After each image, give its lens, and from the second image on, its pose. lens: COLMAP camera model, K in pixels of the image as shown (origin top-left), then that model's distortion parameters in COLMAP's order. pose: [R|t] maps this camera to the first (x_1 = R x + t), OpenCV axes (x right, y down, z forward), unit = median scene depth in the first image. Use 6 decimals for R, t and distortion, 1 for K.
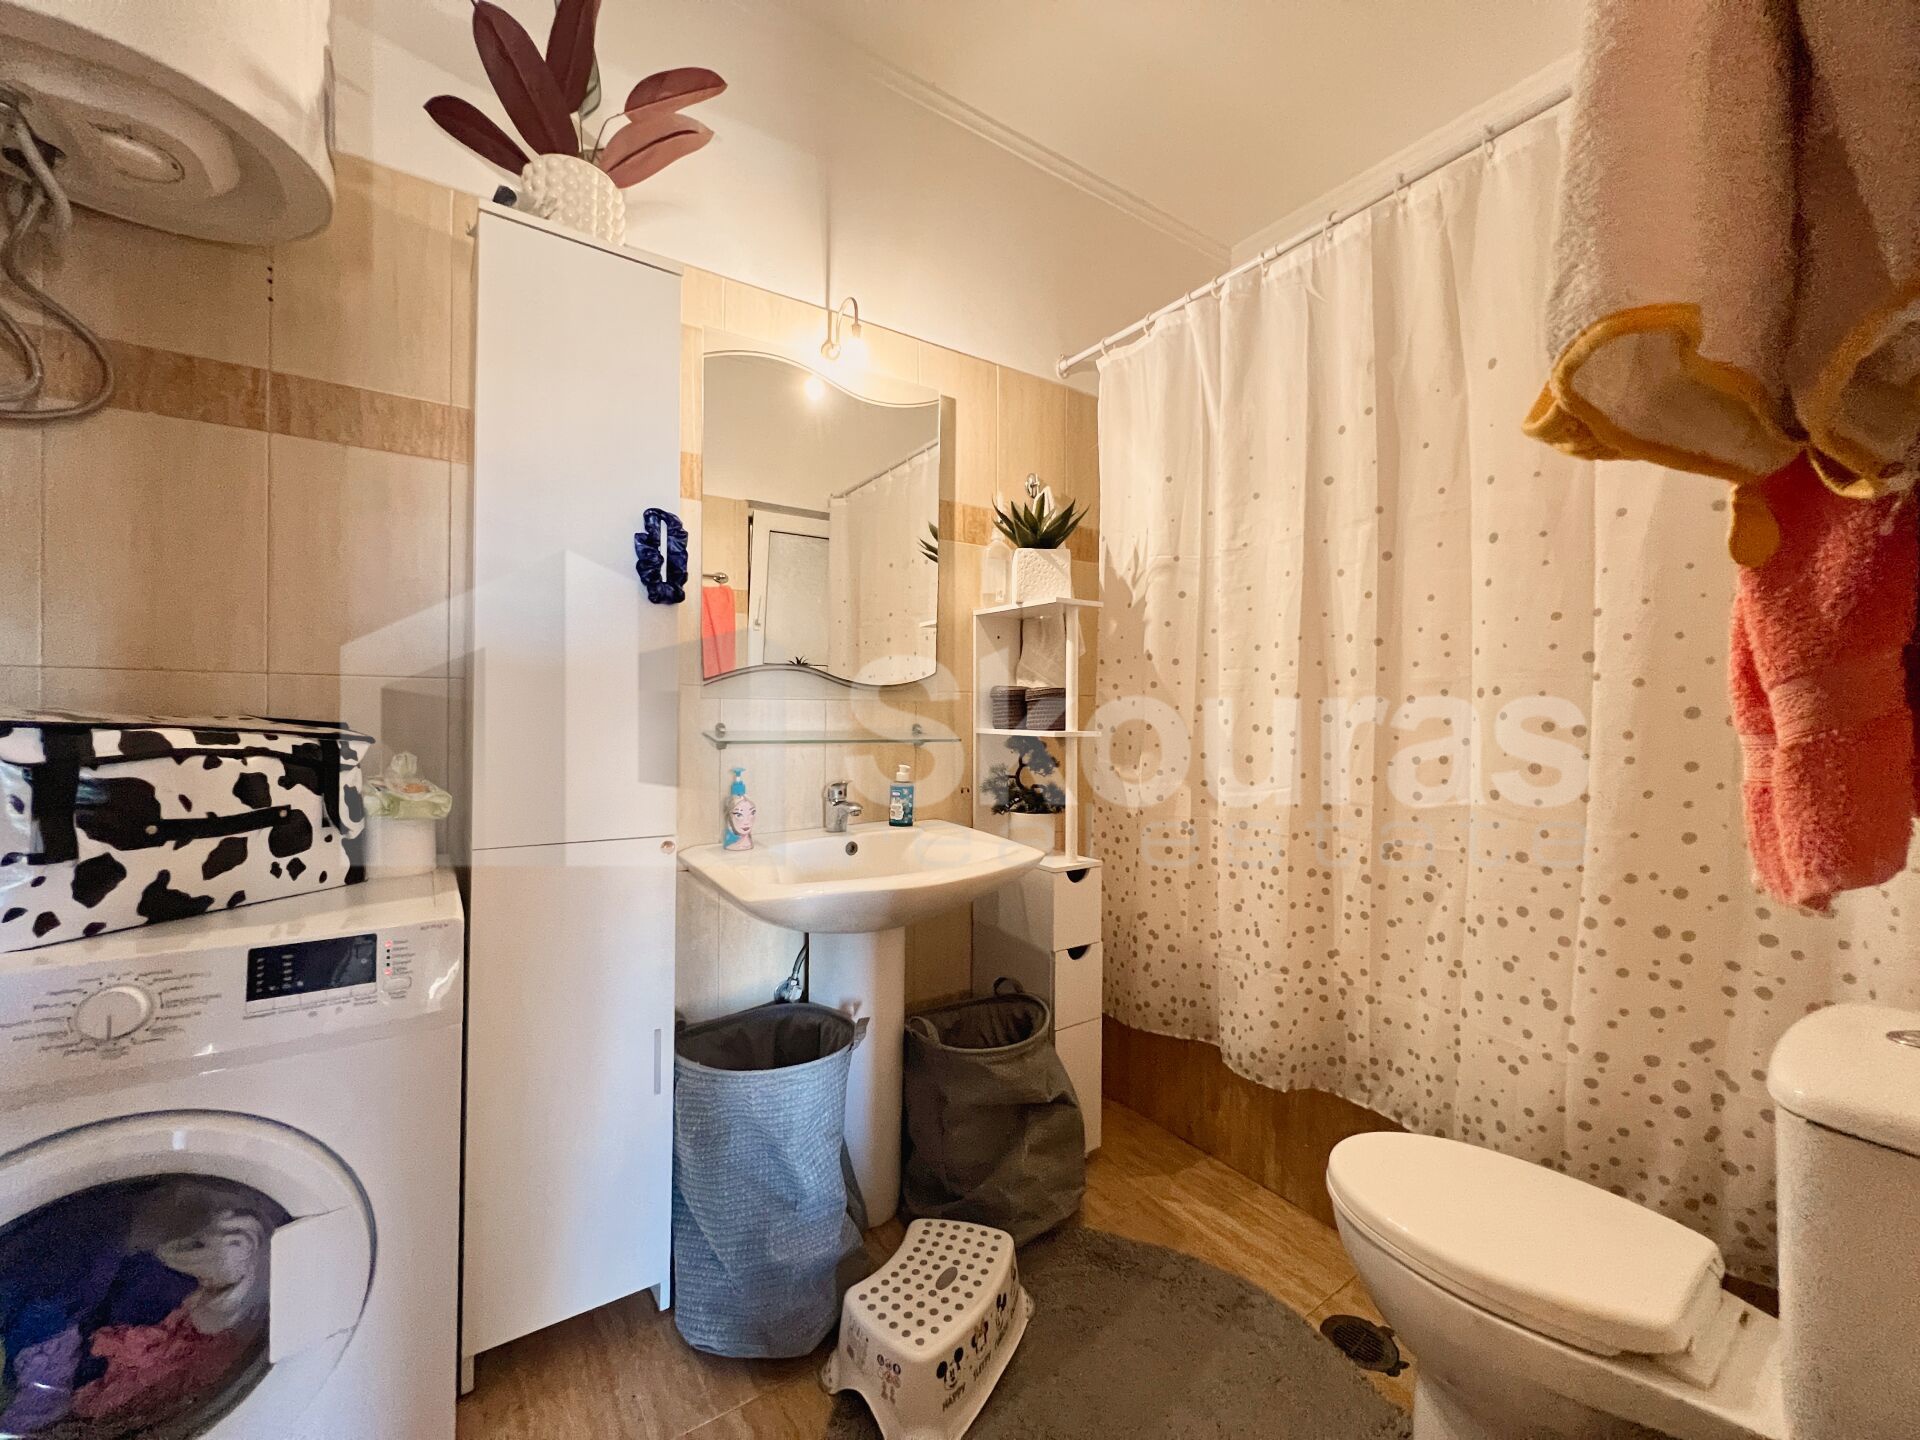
lens RADIAL K [[769.2, 0, 960.1], [0, 769.2, 700.0], [0, 0, 1]] dist [-0.001461, 0.001485]
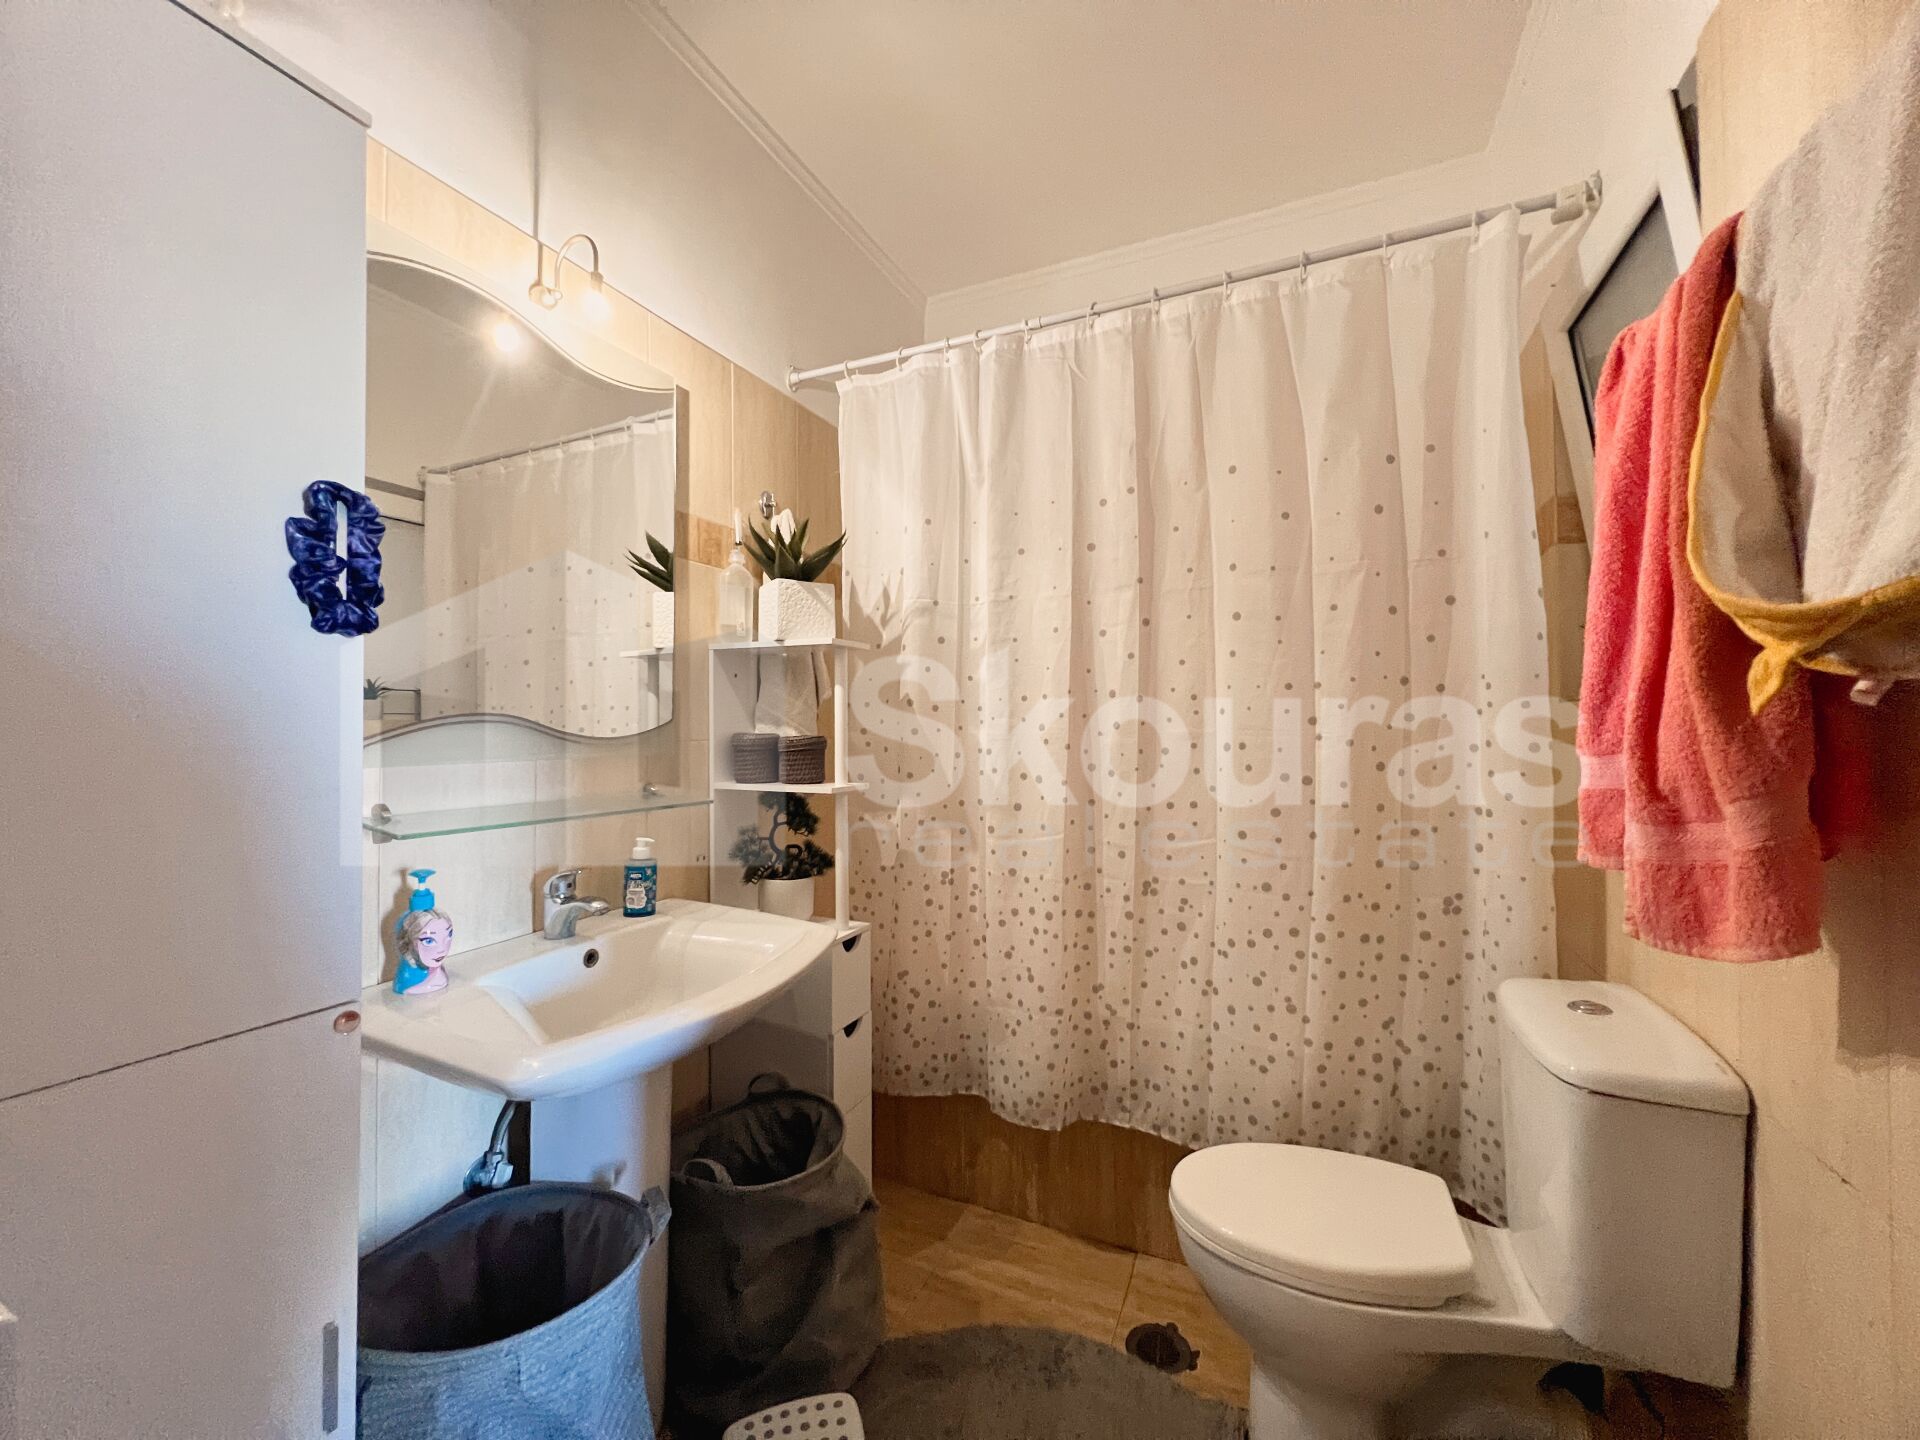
lens RADIAL K [[769.2, 0, 968.2], [0, 769.2, 704.1], [0, 0, 1]] dist [-0.001461, 0.001485]
pose [[0.859480, 0.009162, 0.511087, -0.237480], [-0.001412, 0.999878, -0.015550, -0.051908], [-0.511167, 0.012644, 0.859389, 0.175556]]
